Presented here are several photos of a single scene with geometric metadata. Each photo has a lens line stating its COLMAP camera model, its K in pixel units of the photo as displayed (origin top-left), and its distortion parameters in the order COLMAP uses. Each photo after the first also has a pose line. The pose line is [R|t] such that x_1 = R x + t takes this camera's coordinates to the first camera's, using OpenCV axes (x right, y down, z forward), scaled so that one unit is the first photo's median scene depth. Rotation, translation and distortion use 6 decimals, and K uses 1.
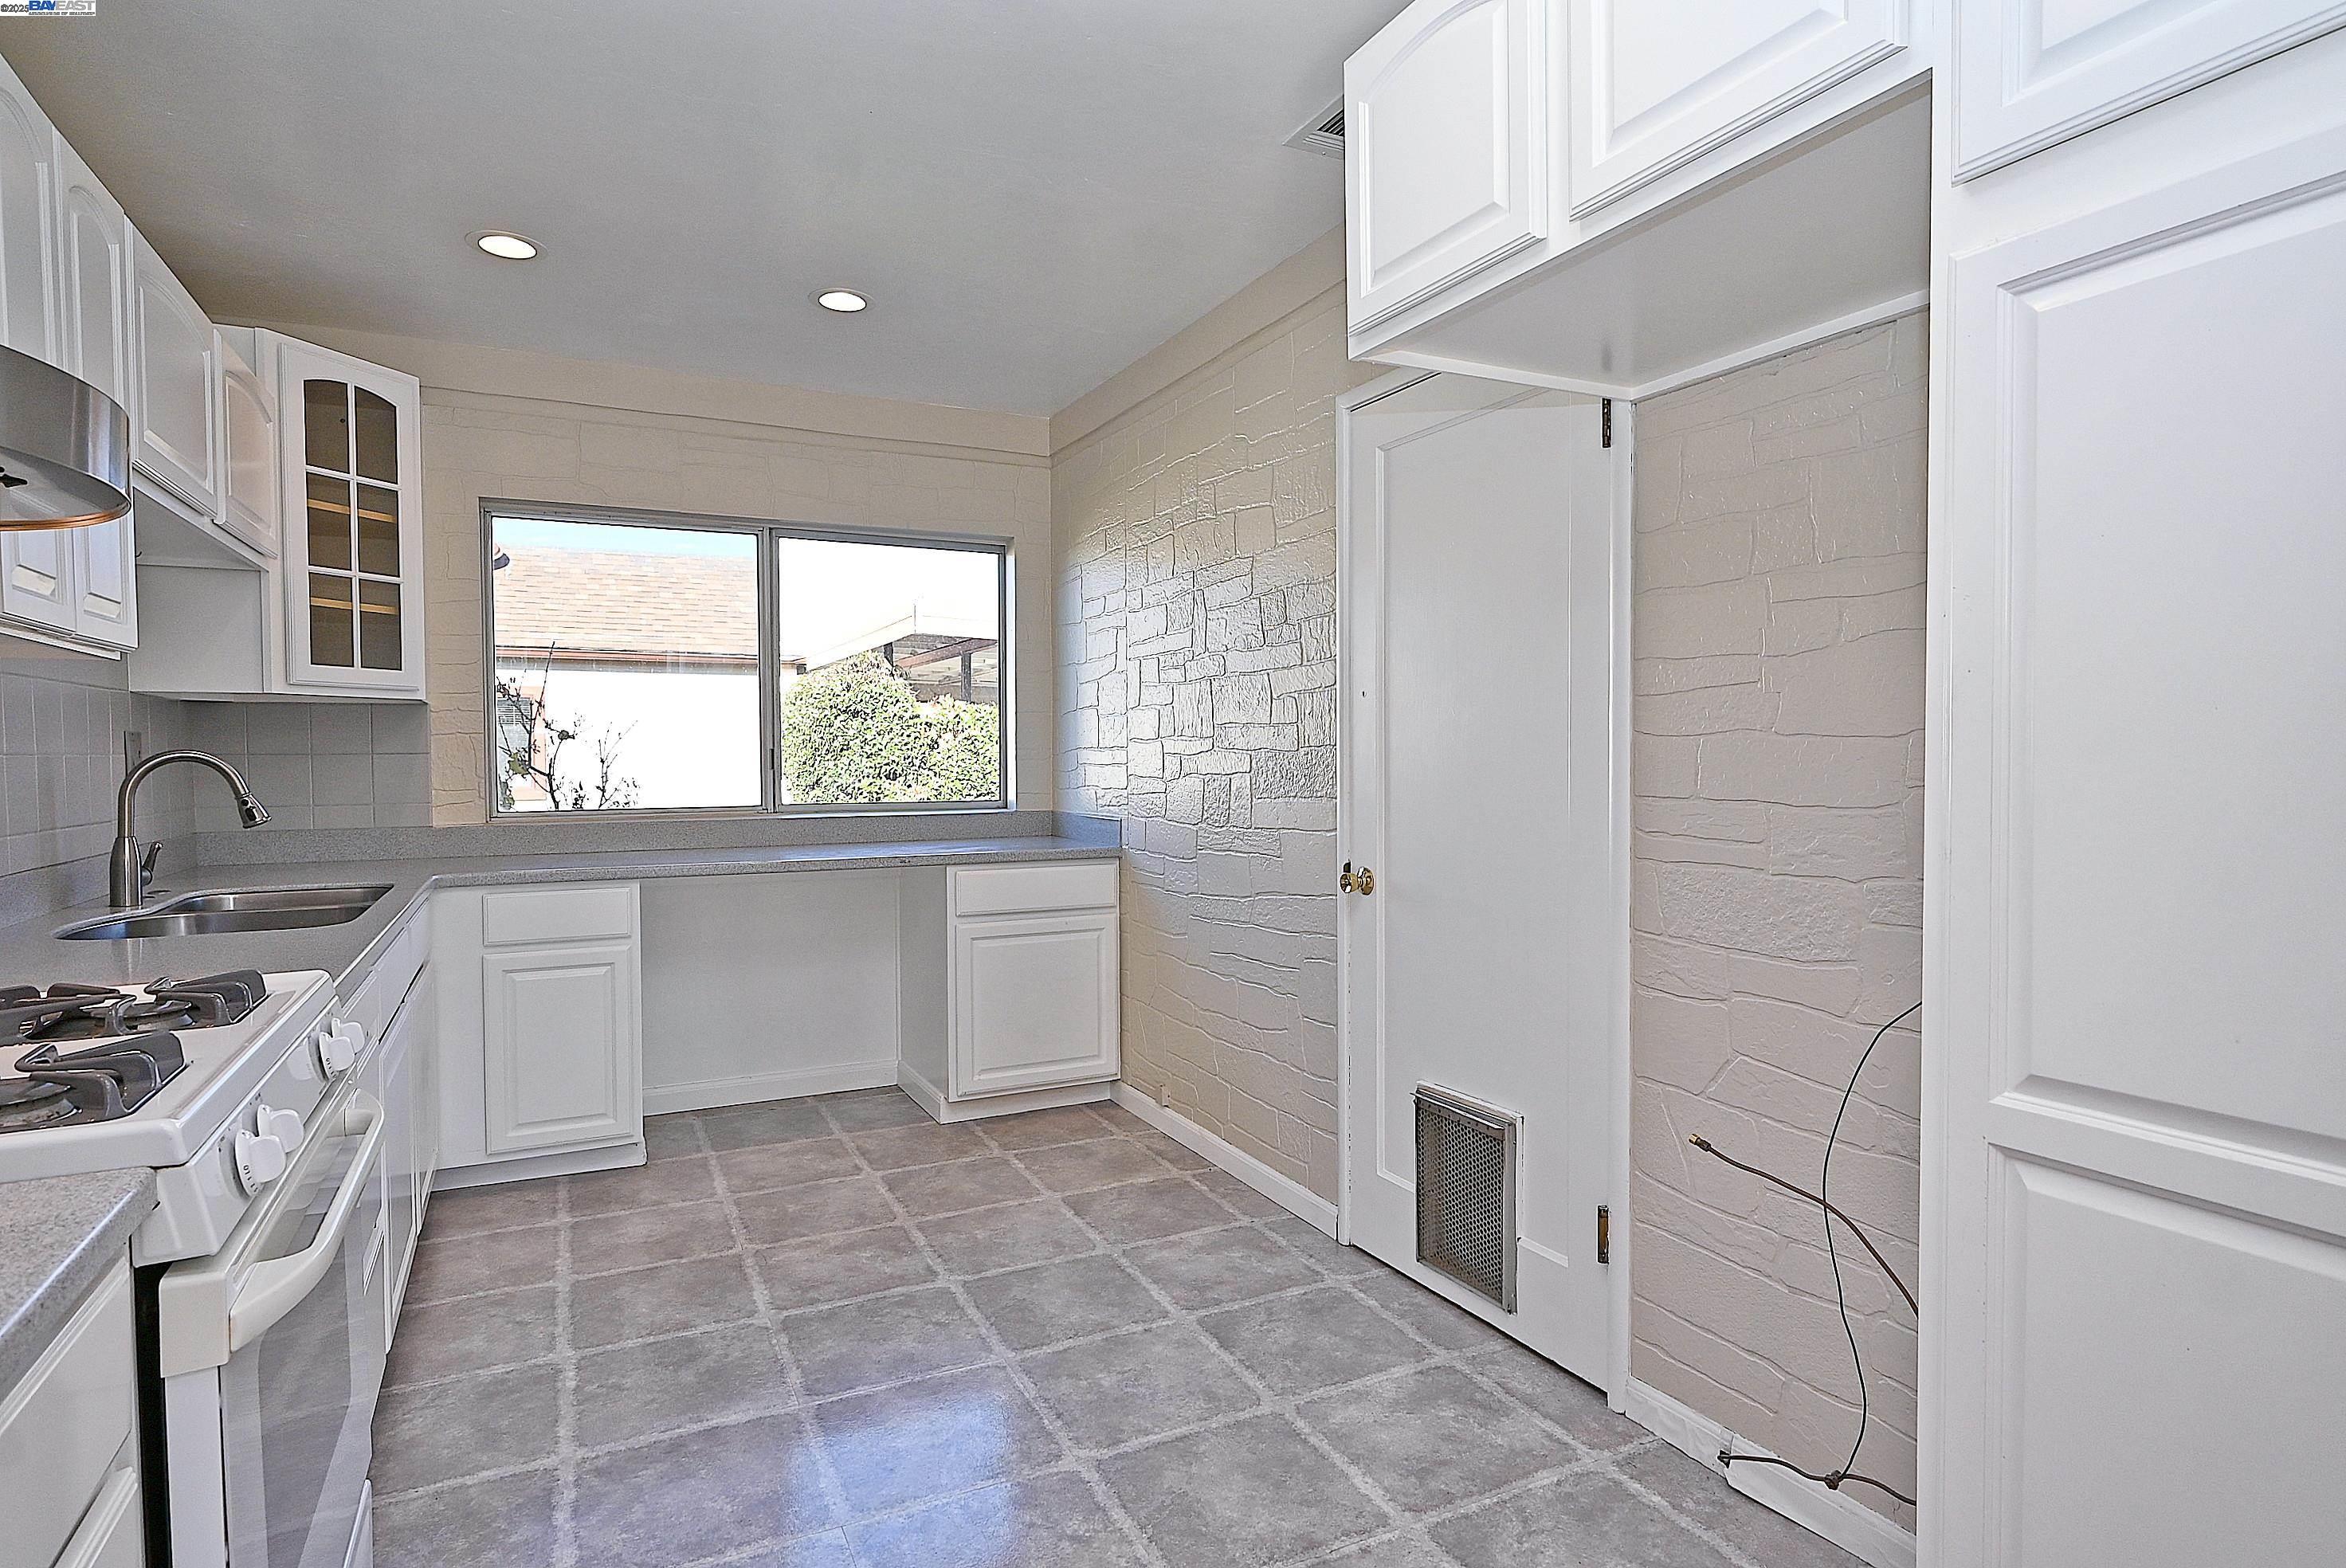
lens RADIAL K [[1221.2, 0, 1155.5], [0, 1221.2, 789.5], [0, 0, 1]] dist [-0.003819, 0.000743]
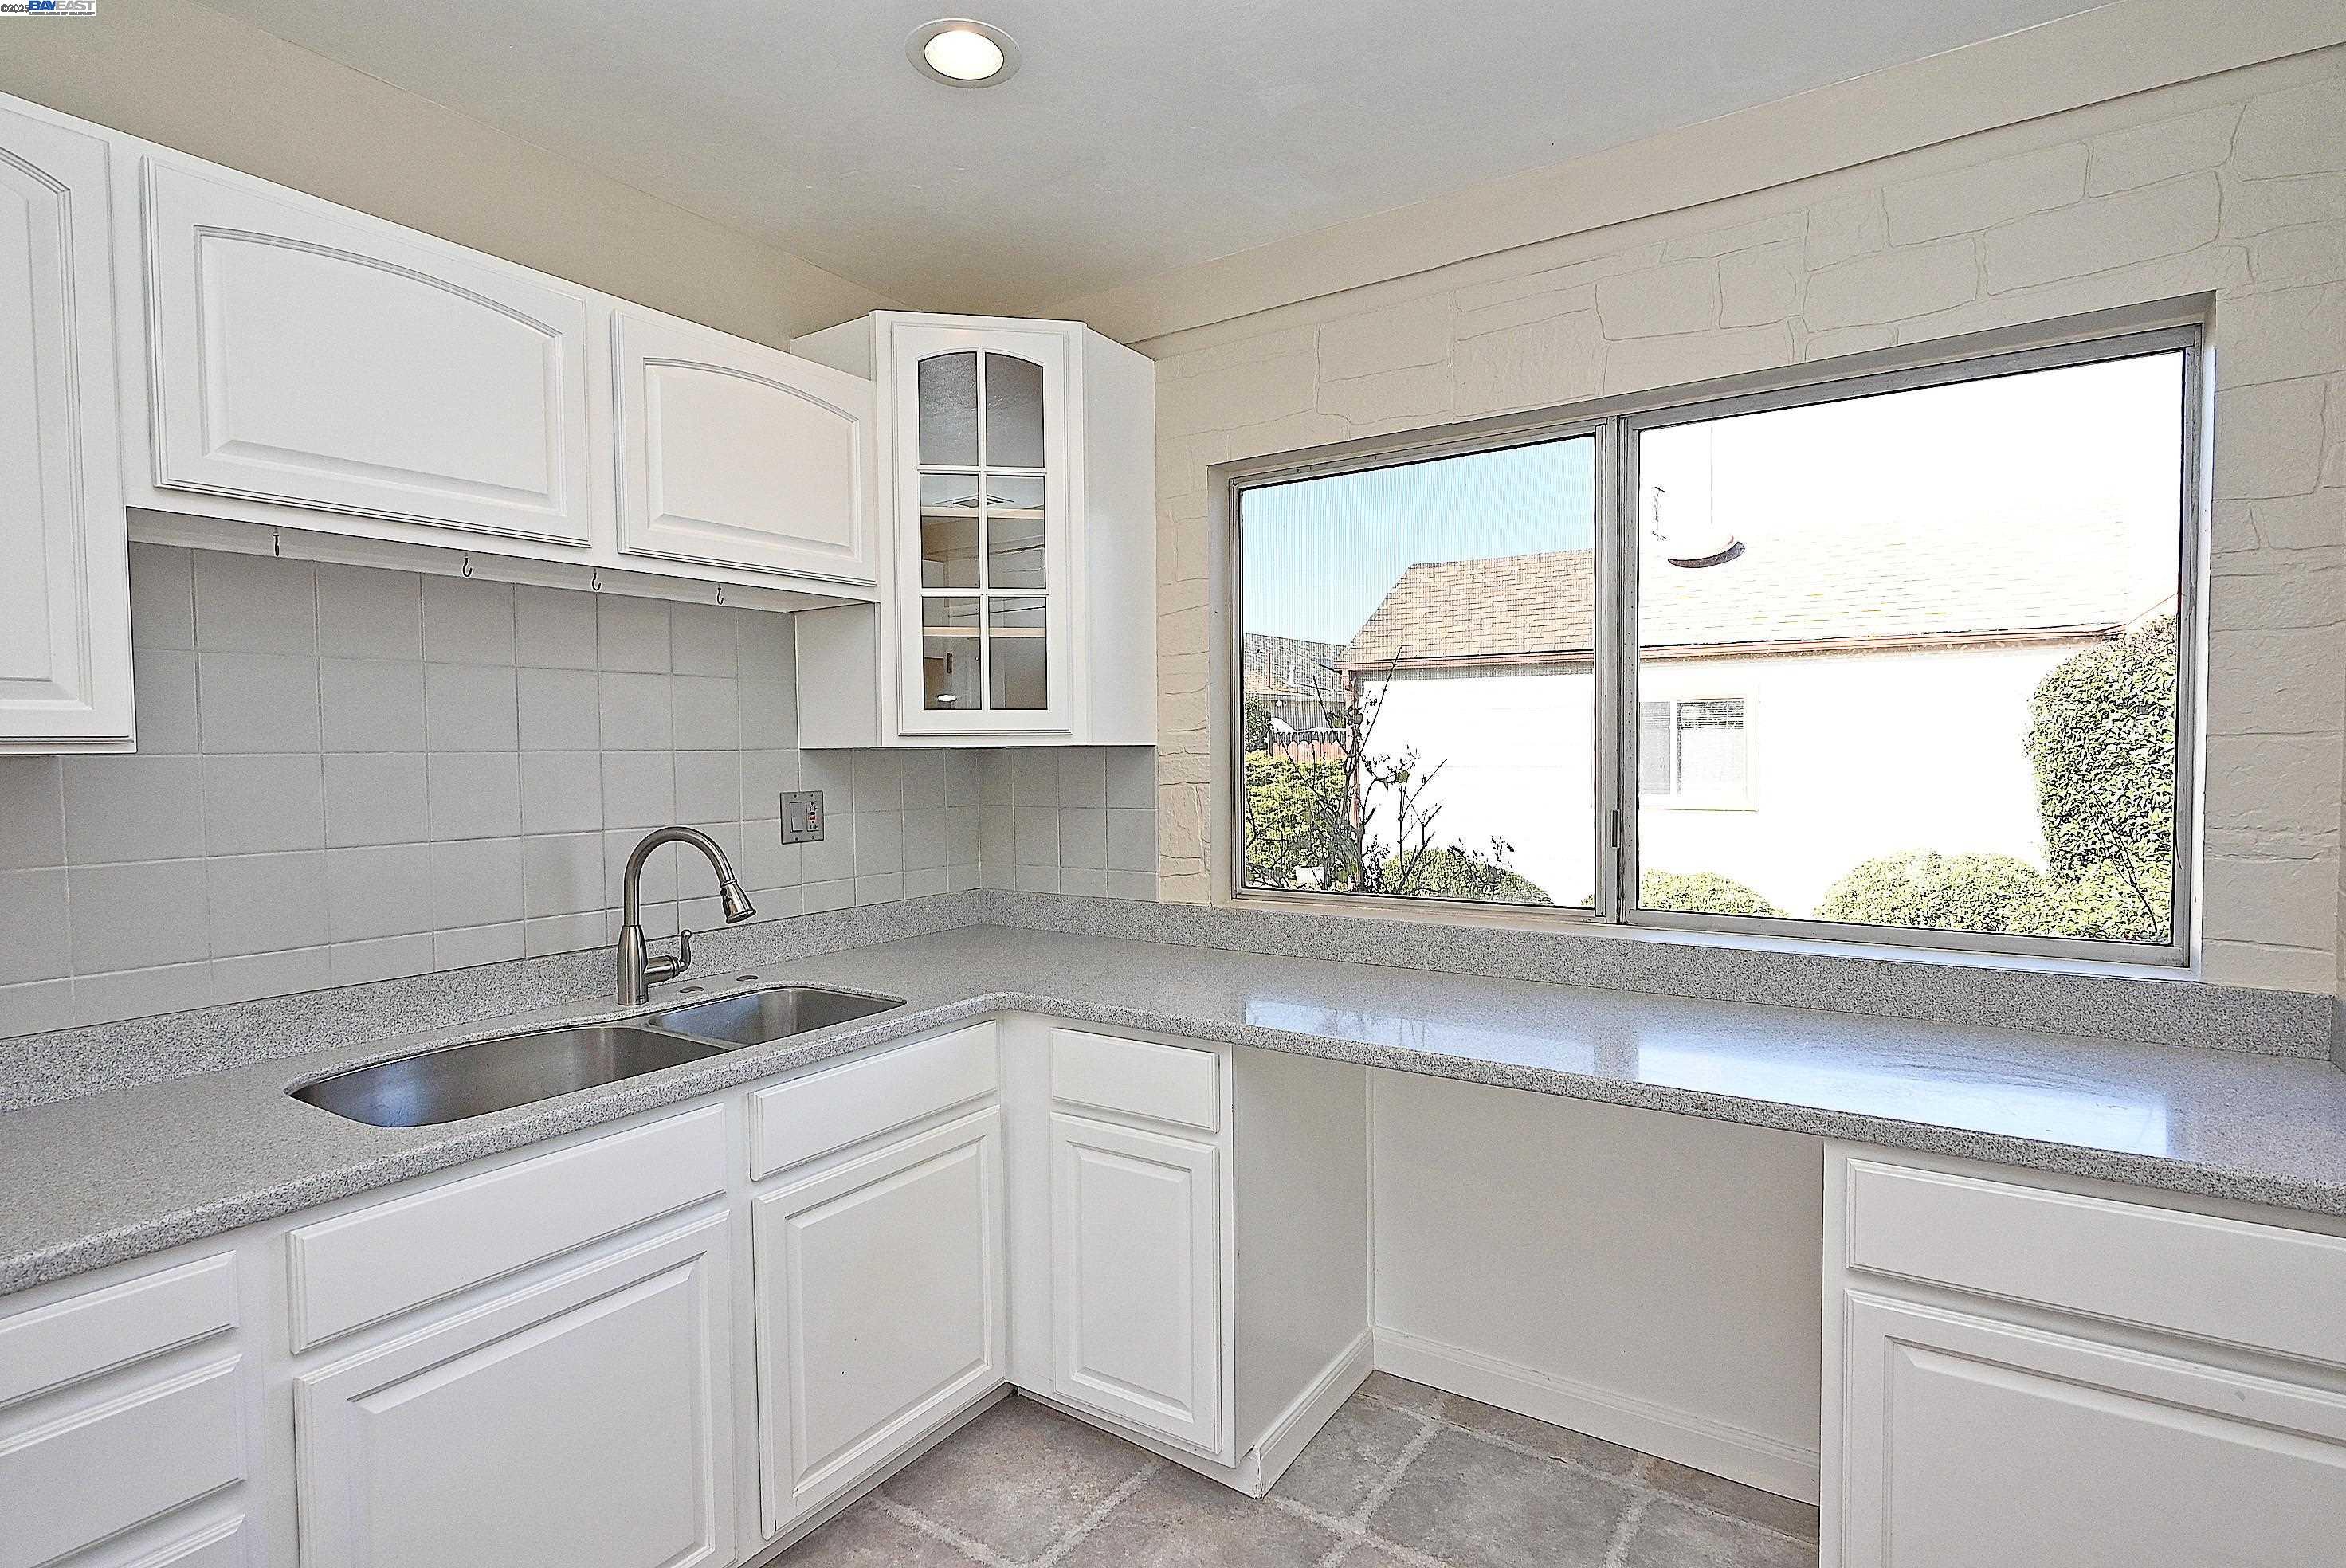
lens RADIAL K [[1150.2, 0, 1169.9], [0, 1150.2, 791.8], [0, 0, 1]] dist [-0.000823, -0.000235]
pose [[0.502427, 0.031007, -0.864064, 0.053115], [-0.018352, 0.999514, 0.025197, -0.066905], [0.864425, 0.003198, 0.502752, 0.713669]]
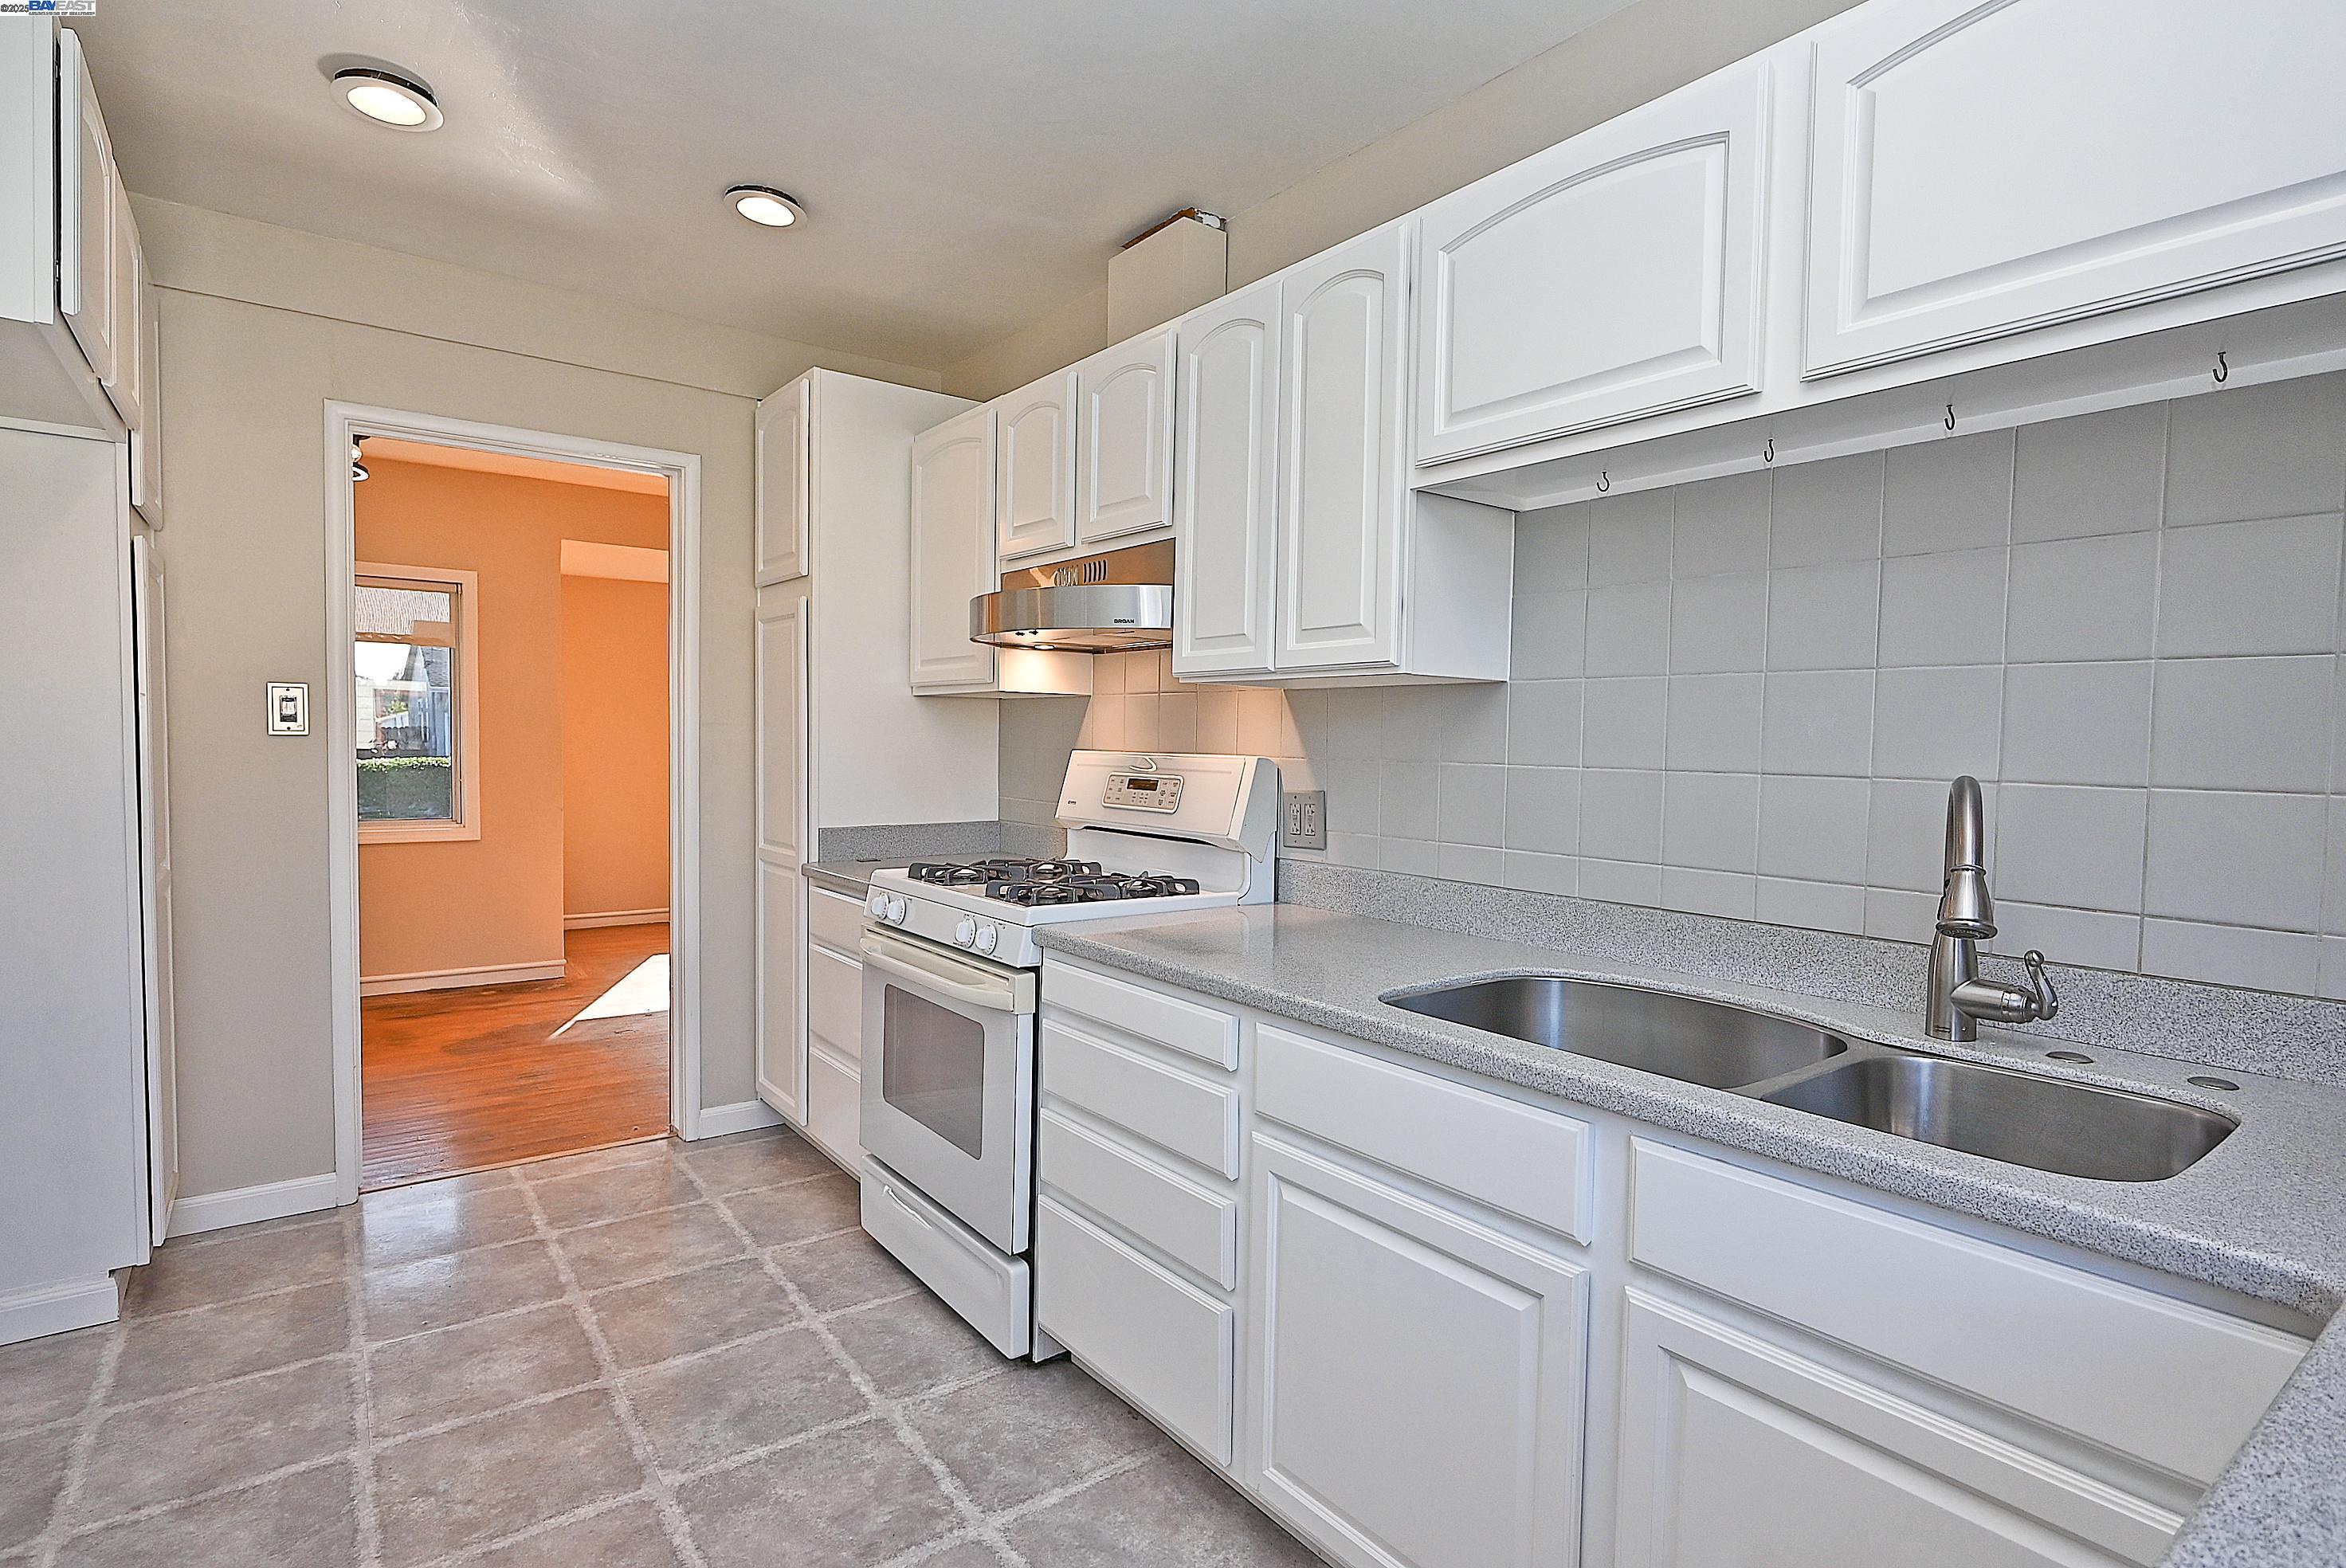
lens RADIAL K [[1167.7, 0, 1176.3], [0, 1167.7, 787.4], [0, 0, 1]] dist [-0.003254, 0.001312]
pose [[-0.981539, -0.002224, -0.191250, -0.283642], [-0.017028, 0.996978, 0.075799, -0.048963], [0.190503, 0.077656, -0.978610, 1.148053]]
